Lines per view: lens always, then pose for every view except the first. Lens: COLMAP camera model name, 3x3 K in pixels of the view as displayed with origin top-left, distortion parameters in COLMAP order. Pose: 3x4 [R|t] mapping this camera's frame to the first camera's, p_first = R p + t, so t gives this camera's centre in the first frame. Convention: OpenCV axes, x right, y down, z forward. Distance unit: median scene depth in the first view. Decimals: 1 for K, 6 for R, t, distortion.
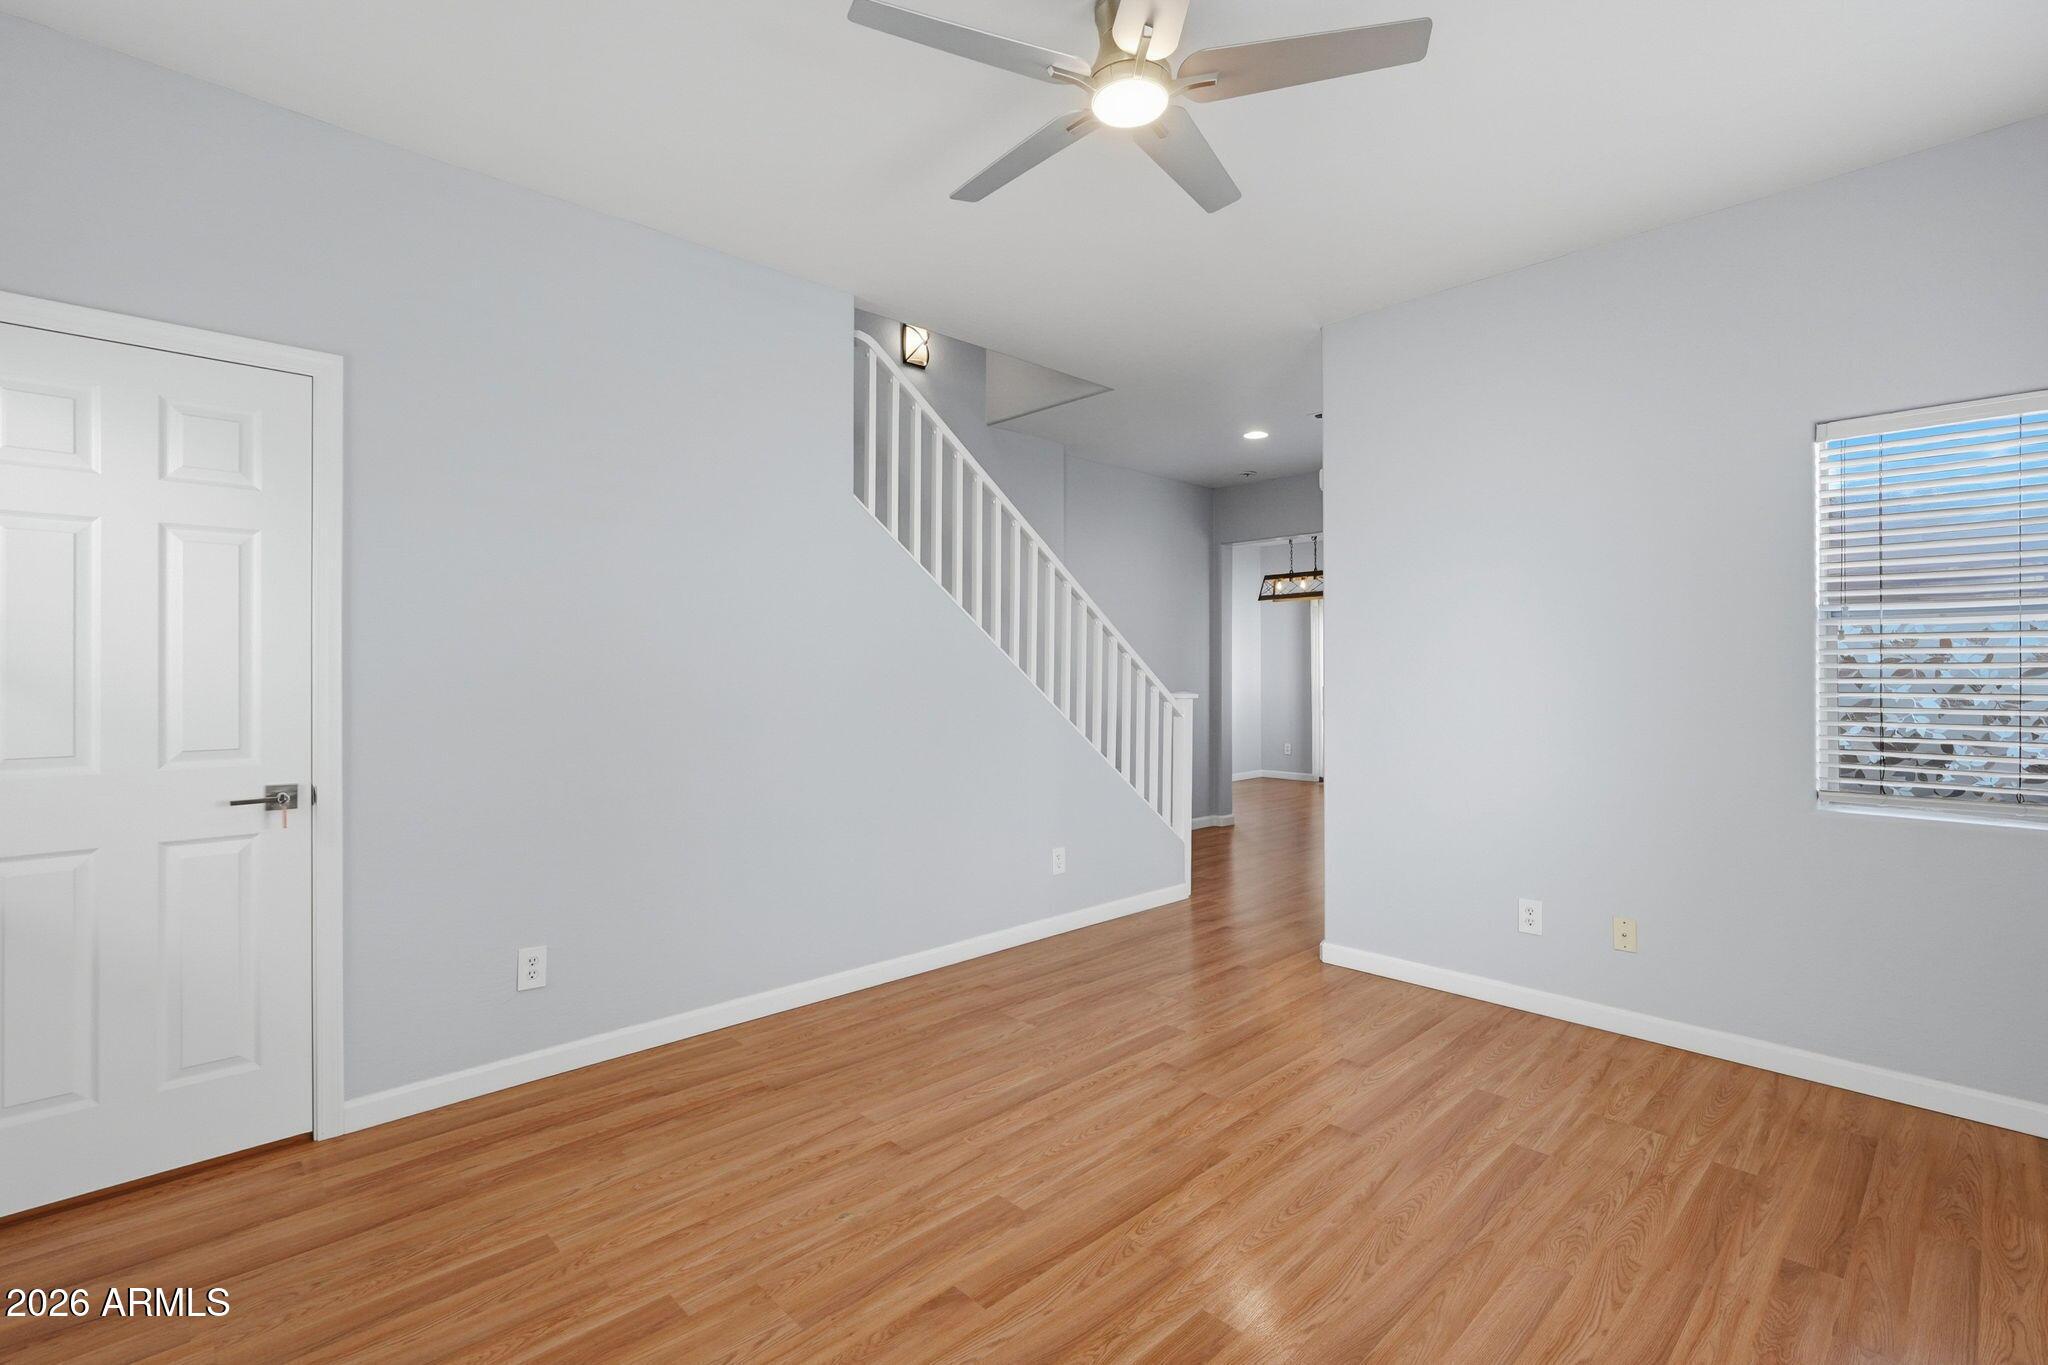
lens RADIAL K [[929.4, 0, 1028.7], [0, 929.4, 687.0], [0, 0, 1]] dist [-0.008734, 0.004134]
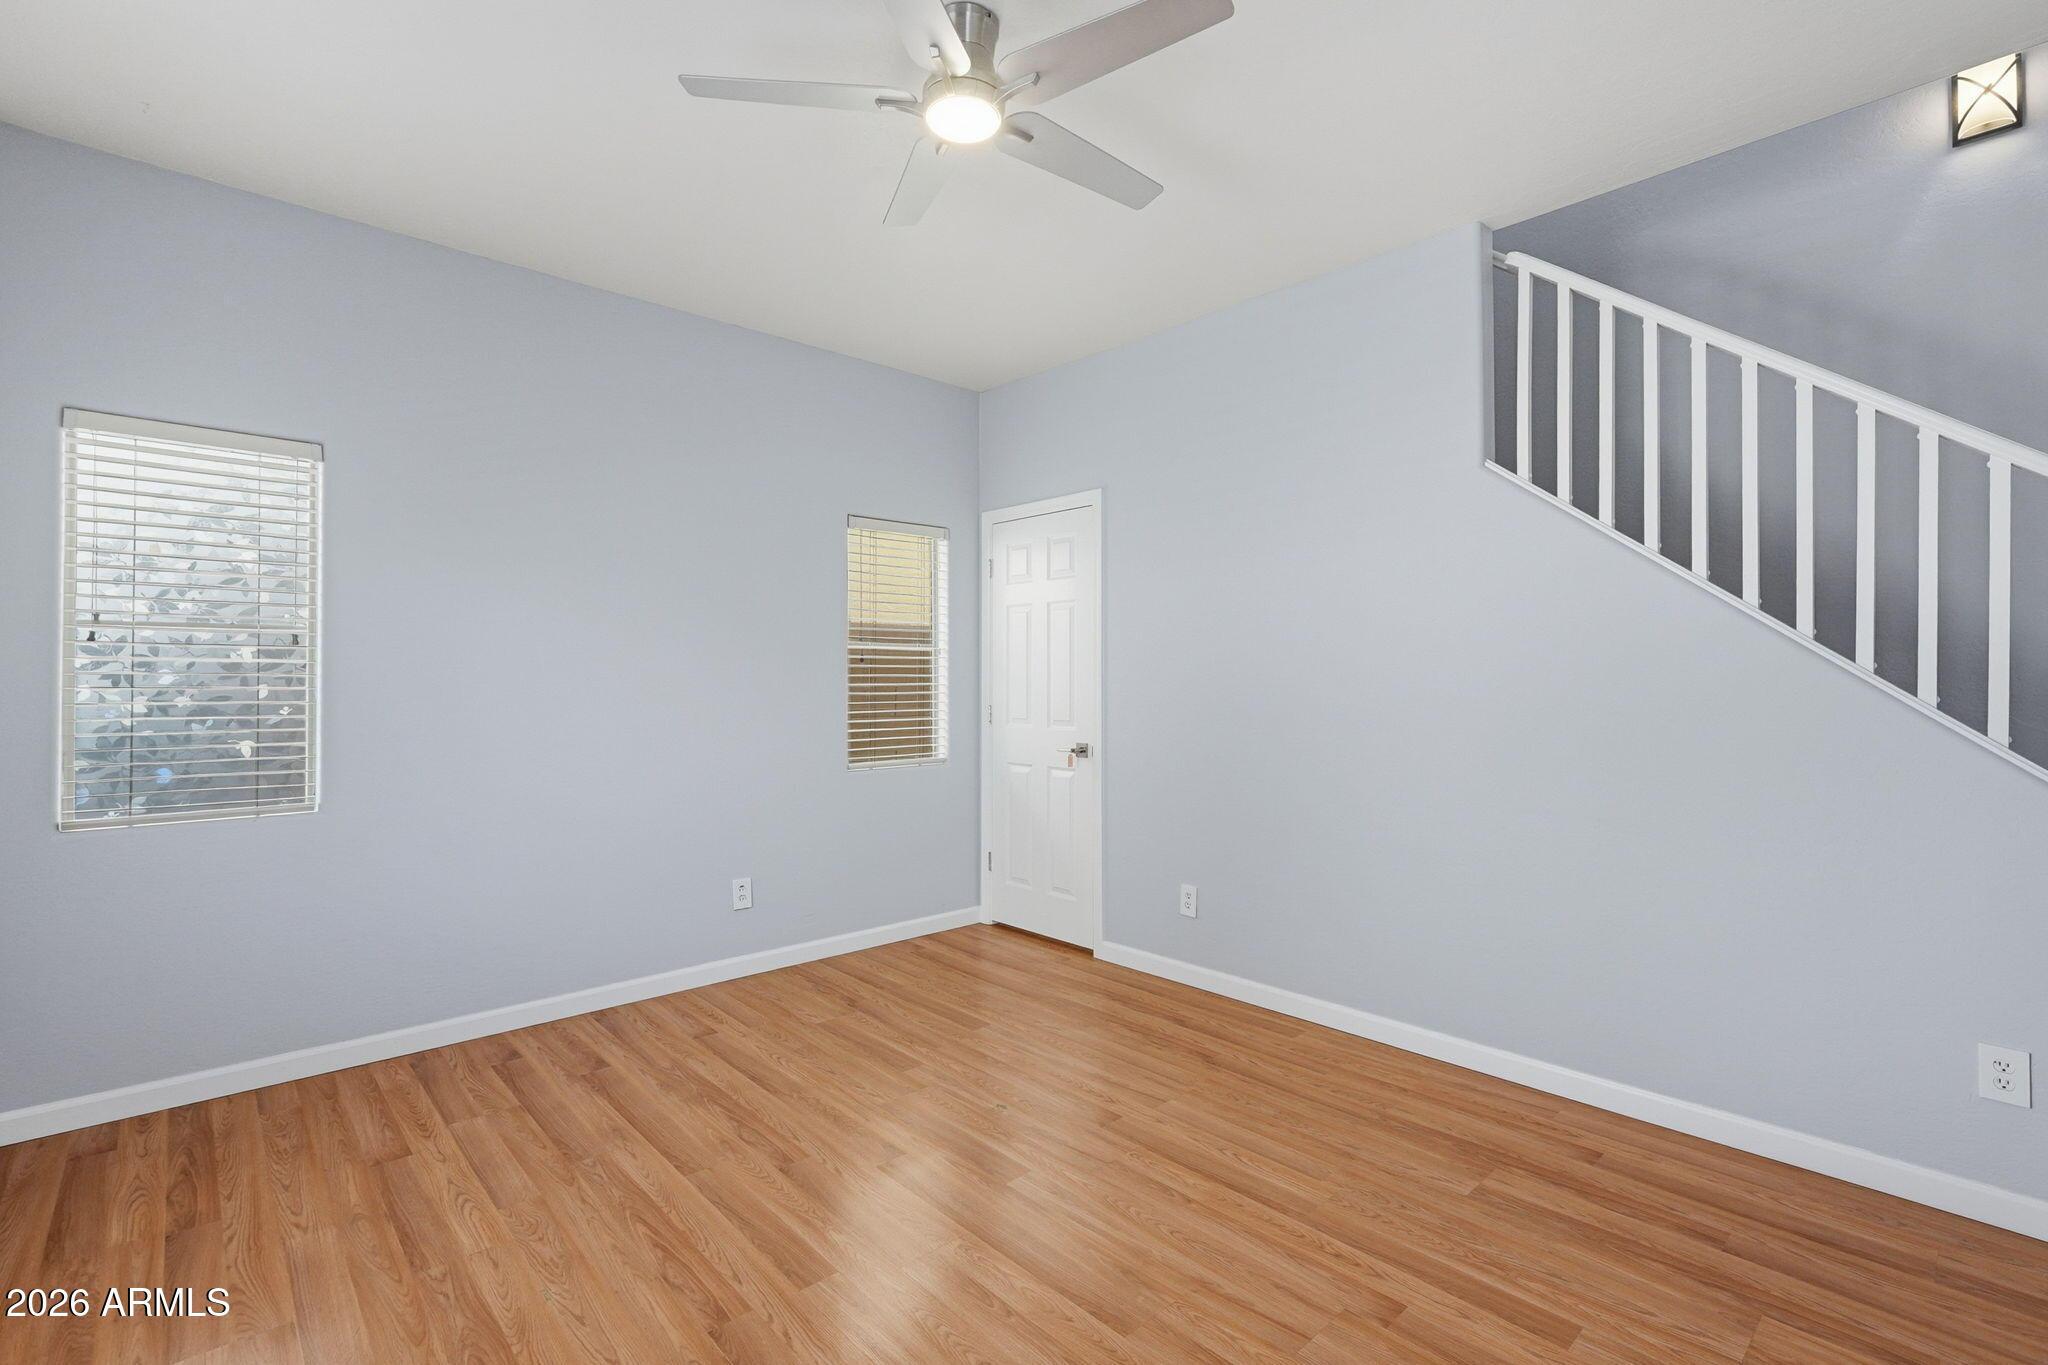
lens RADIAL K [[929.4, 0, 1021.3], [0, 929.4, 675.7], [0, 0, 1]] dist [-0.008734, 0.004134]
pose [[-0.015093, 0.002881, -0.999882, 0.826212], [-0.013506, 0.999904, 0.003085, -0.022348], [0.999795, 0.013551, -0.015052, 0.791744]]
